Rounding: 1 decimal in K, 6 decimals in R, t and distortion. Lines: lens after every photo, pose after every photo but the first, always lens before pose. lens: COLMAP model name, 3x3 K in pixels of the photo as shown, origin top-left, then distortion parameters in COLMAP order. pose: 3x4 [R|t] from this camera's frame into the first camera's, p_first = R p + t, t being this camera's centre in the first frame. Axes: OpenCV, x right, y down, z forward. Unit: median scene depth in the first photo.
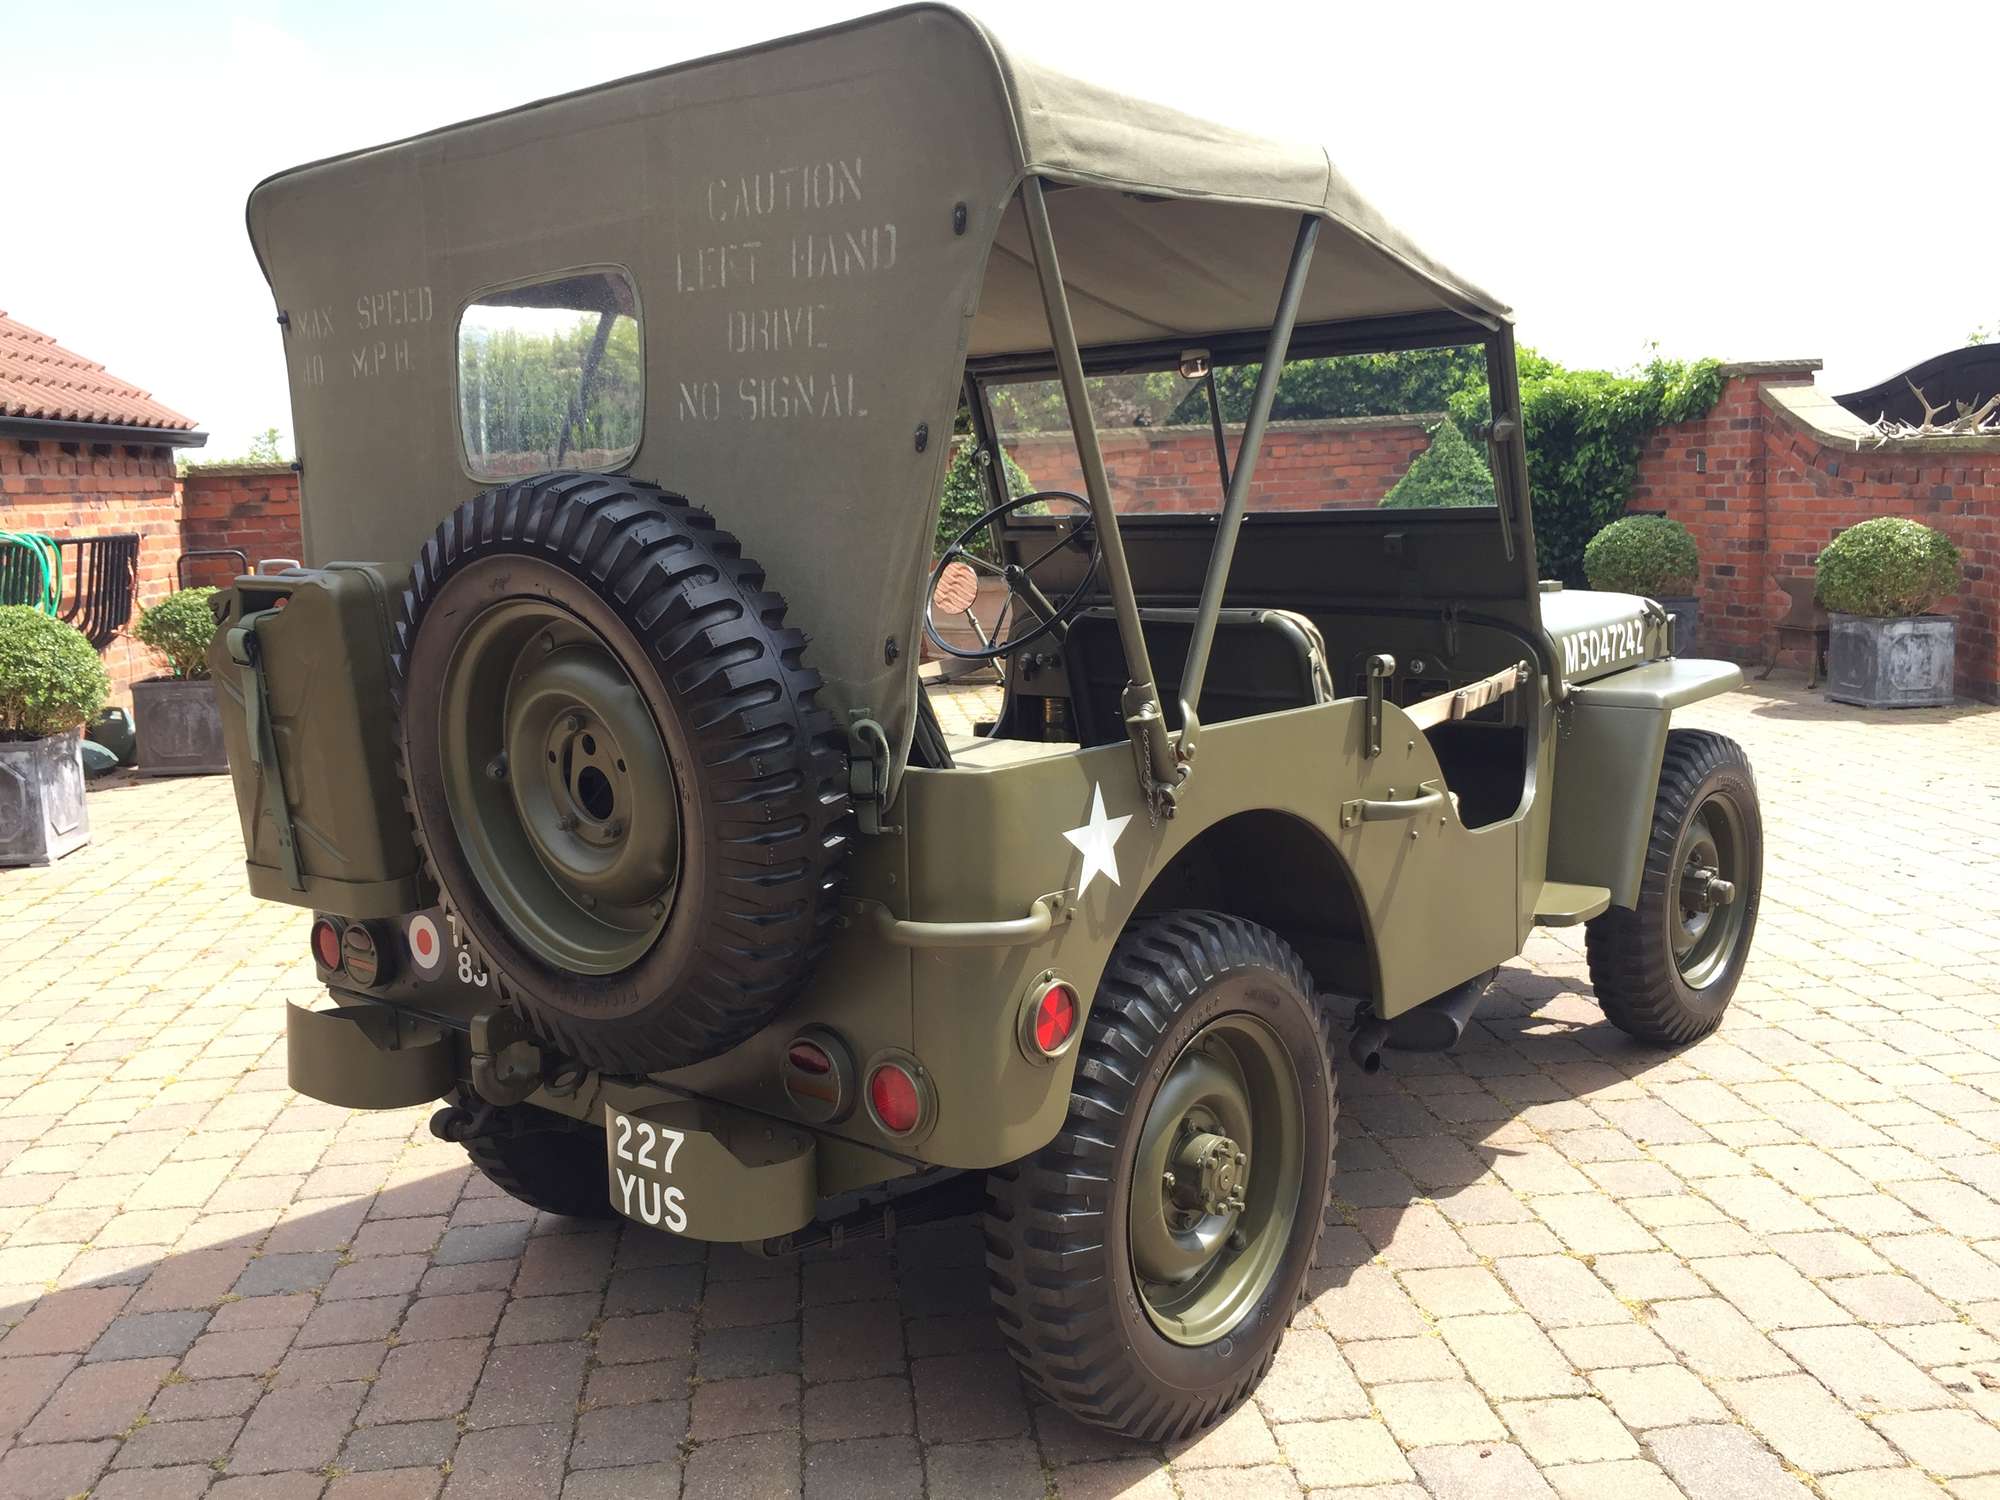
lens RADIAL K [[1704.9, 0, 994.6], [0, 1704.9, 740.2], [0, 0, 1]] dist [0.074767, -0.094383]
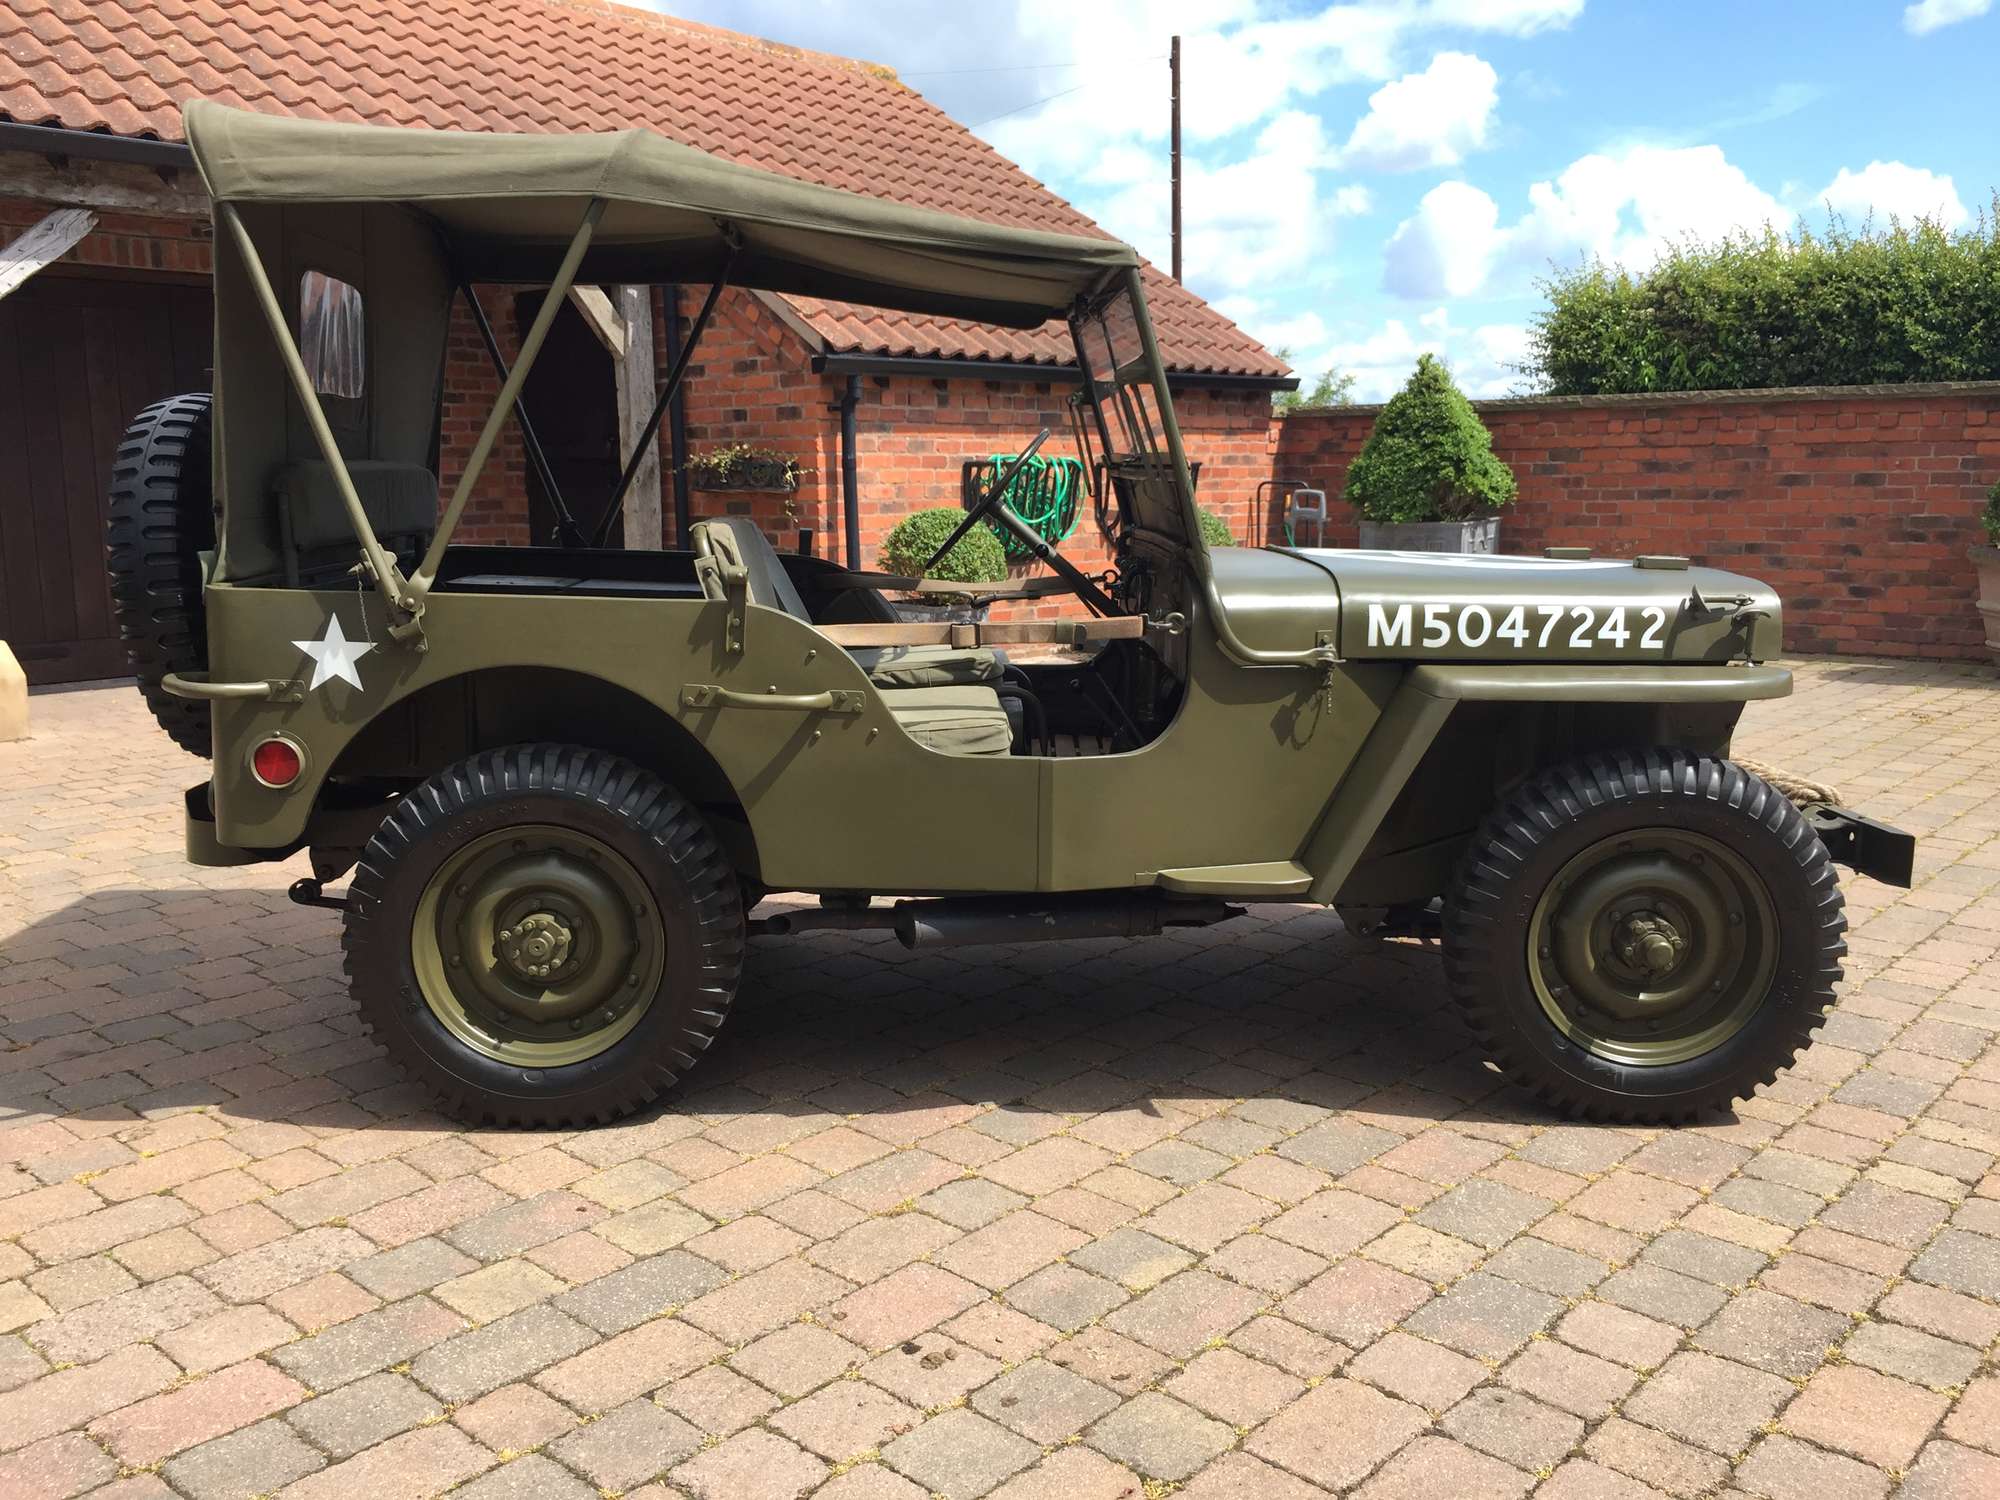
lens RADIAL K [[1712.1, 0, 987.8], [0, 1712.1, 736.0], [0, 0, 1]] dist [0.042598, -0.003034]
pose [[0.655210, 0.156437, -0.739072, 1.248532], [-0.135833, 0.986776, 0.088447, -0.062876], [0.743135, 0.042439, 0.667794, 0.359023]]
